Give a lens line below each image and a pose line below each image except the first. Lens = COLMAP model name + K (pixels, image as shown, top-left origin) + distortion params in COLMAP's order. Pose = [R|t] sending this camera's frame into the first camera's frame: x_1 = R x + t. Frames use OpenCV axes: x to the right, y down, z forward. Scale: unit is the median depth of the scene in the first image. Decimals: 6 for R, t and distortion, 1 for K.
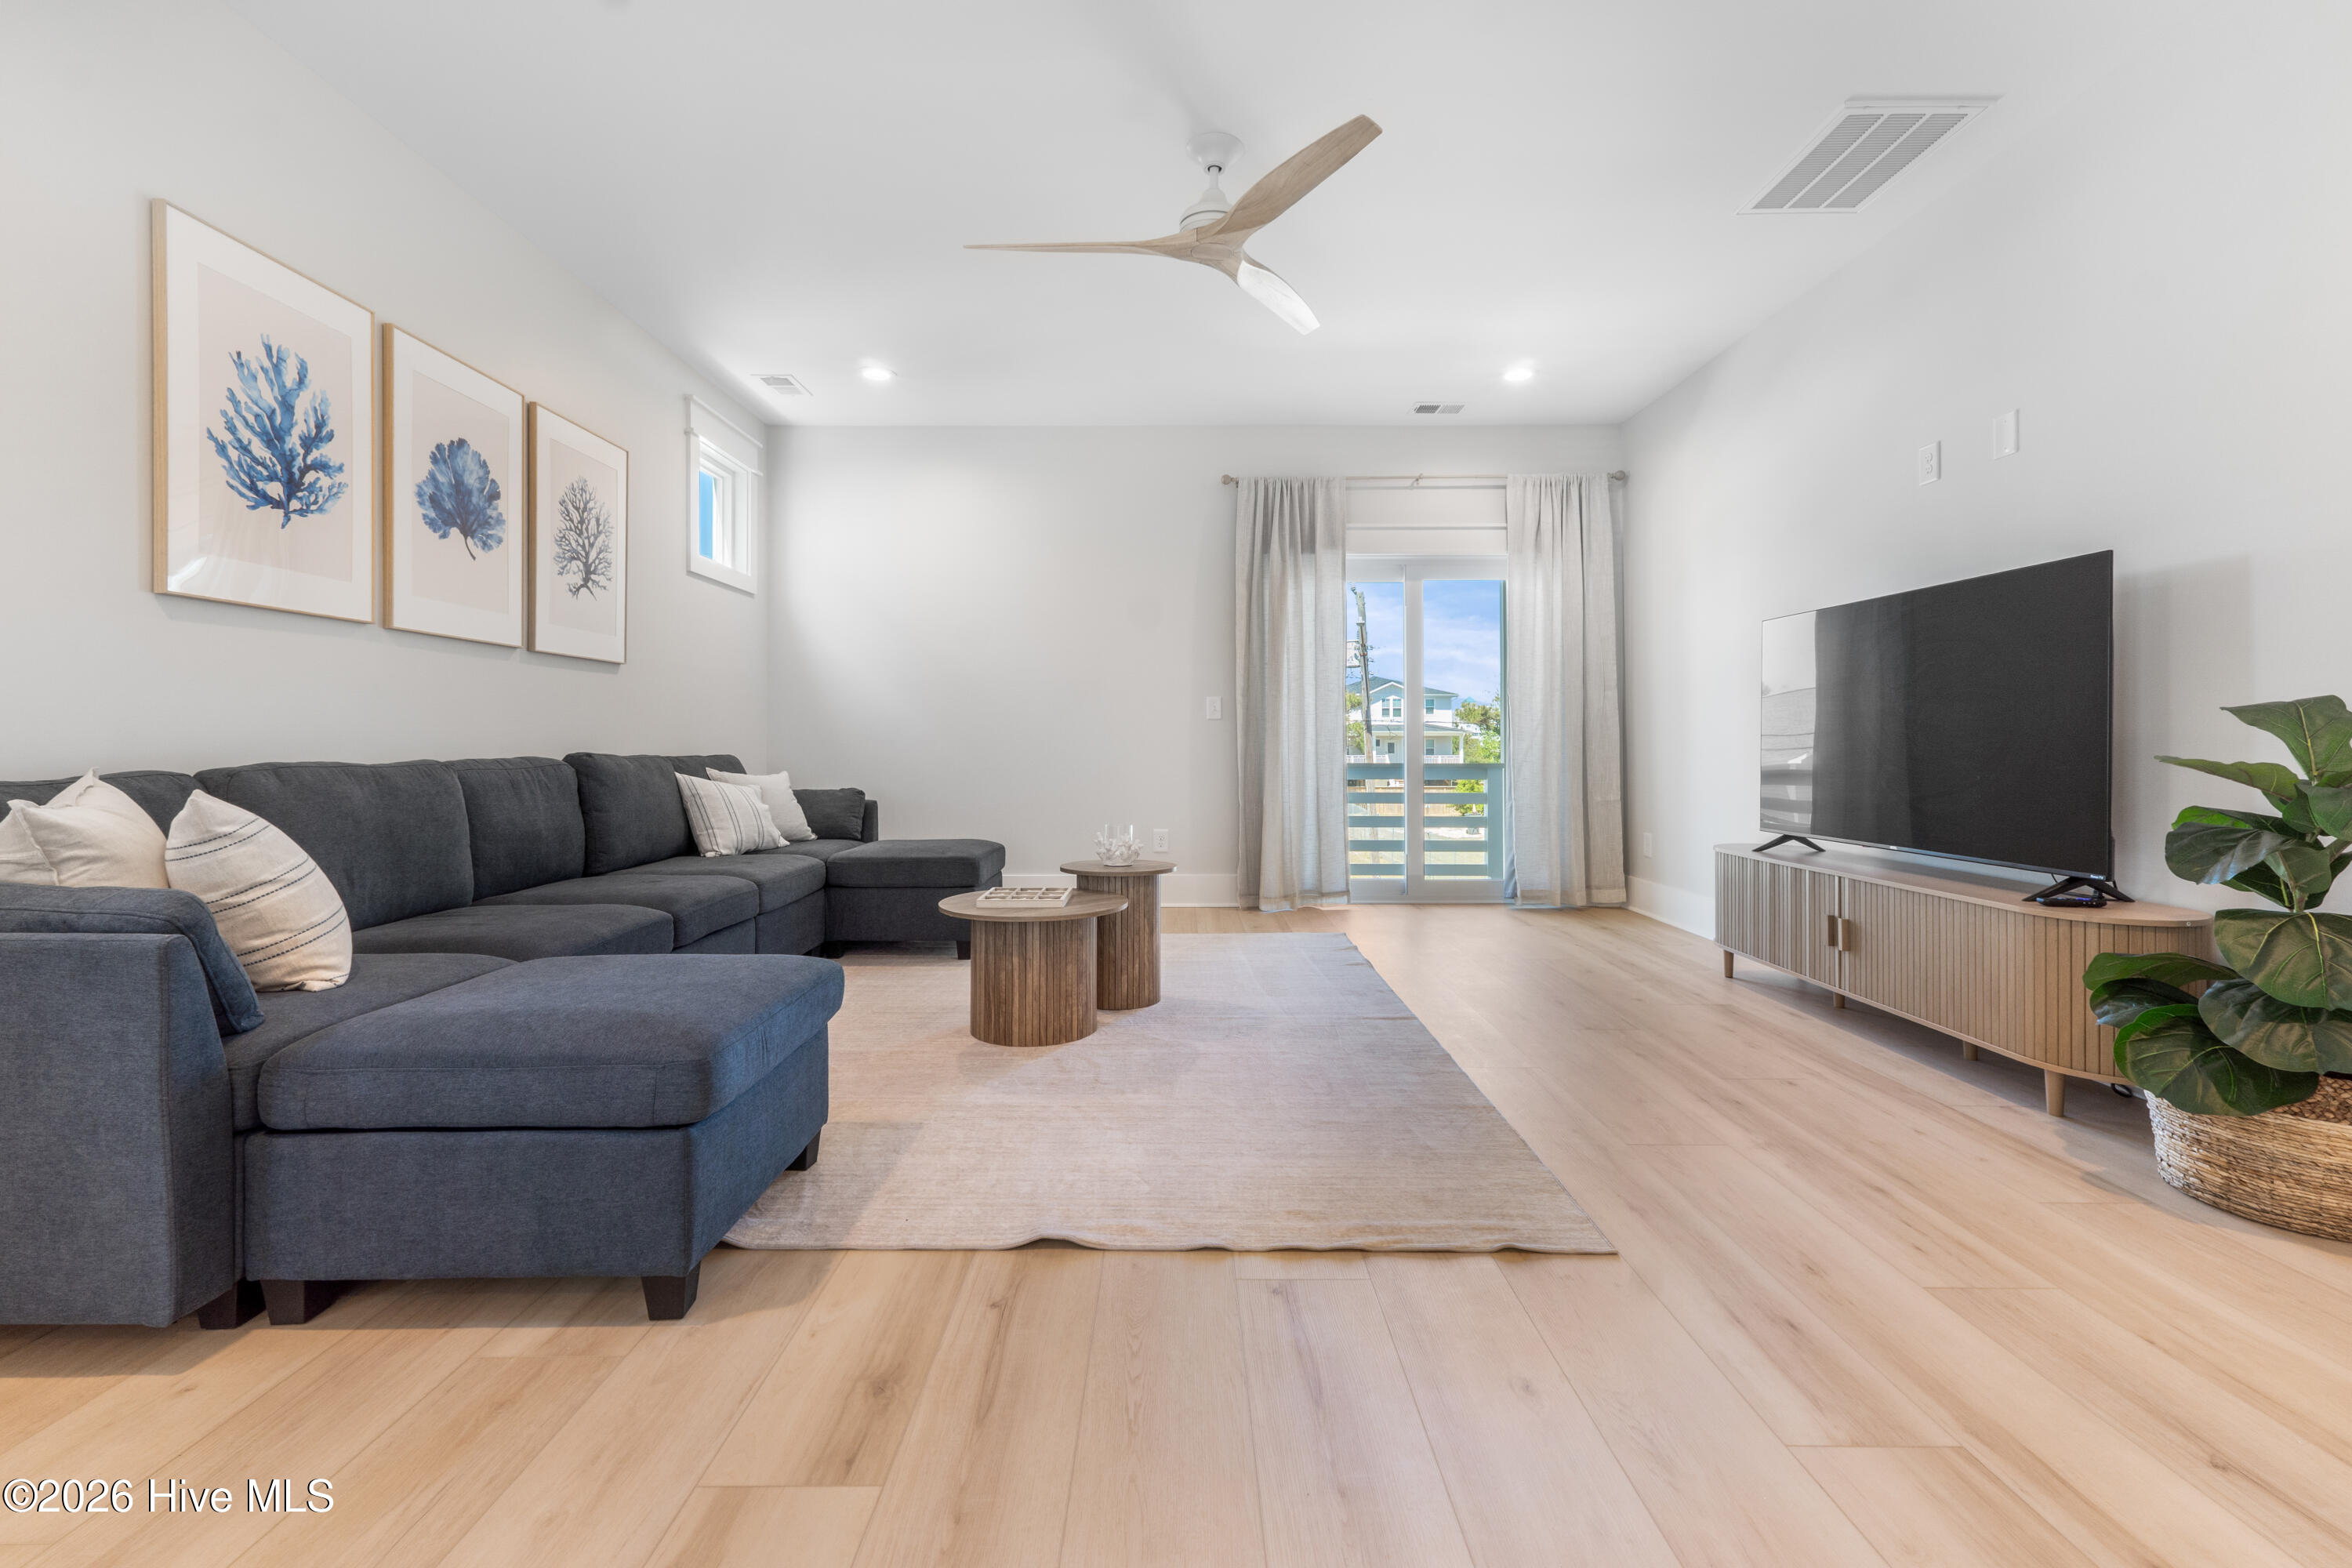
lens RADIAL K [[993.4, 0, 1200.0], [0, 993.4, 746.9], [0, 0, 1]] dist [0.001328, 0.000311]
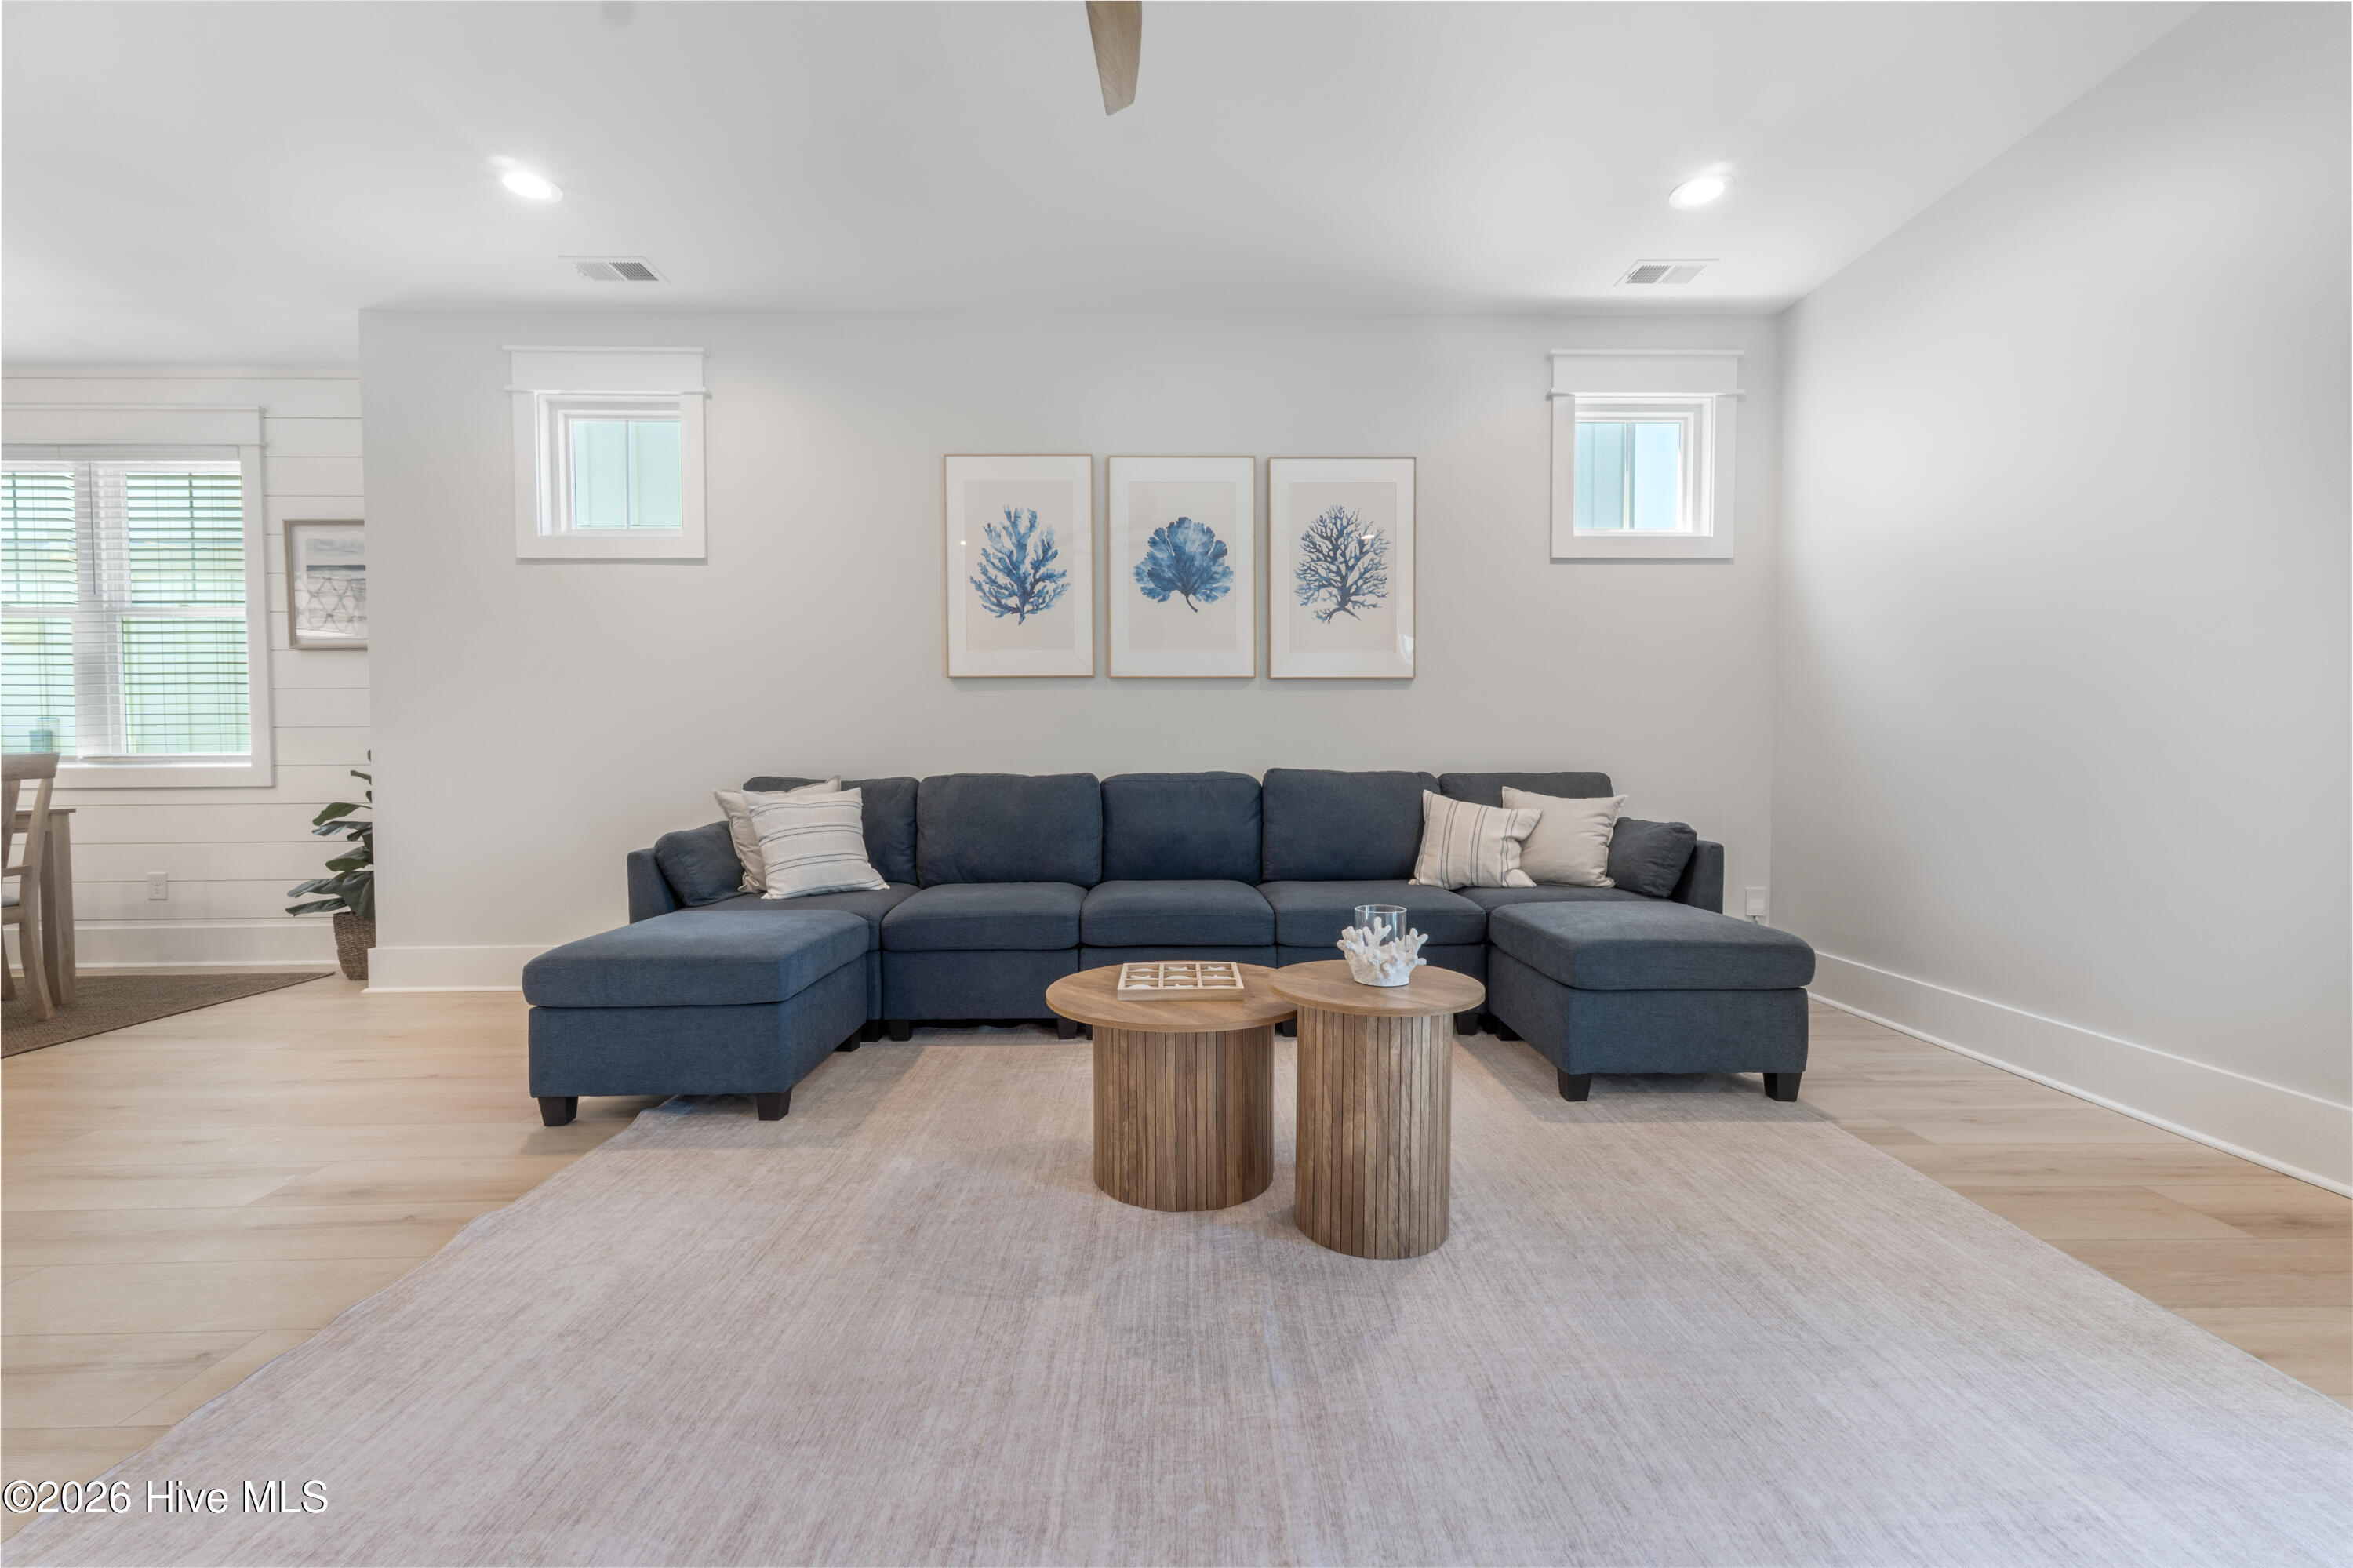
lens RADIAL K [[993.8, 0, 1183.1], [0, 993.8, 788.2], [0, 0, 1]] dist [0.001328, 0.000311]
pose [[-0.007532, 0.016480, -0.999836, 0.536165], [0.002172, 0.999862, 0.016464, 0.010421], [0.999969, -0.002047, -0.007567, 1.052728]]
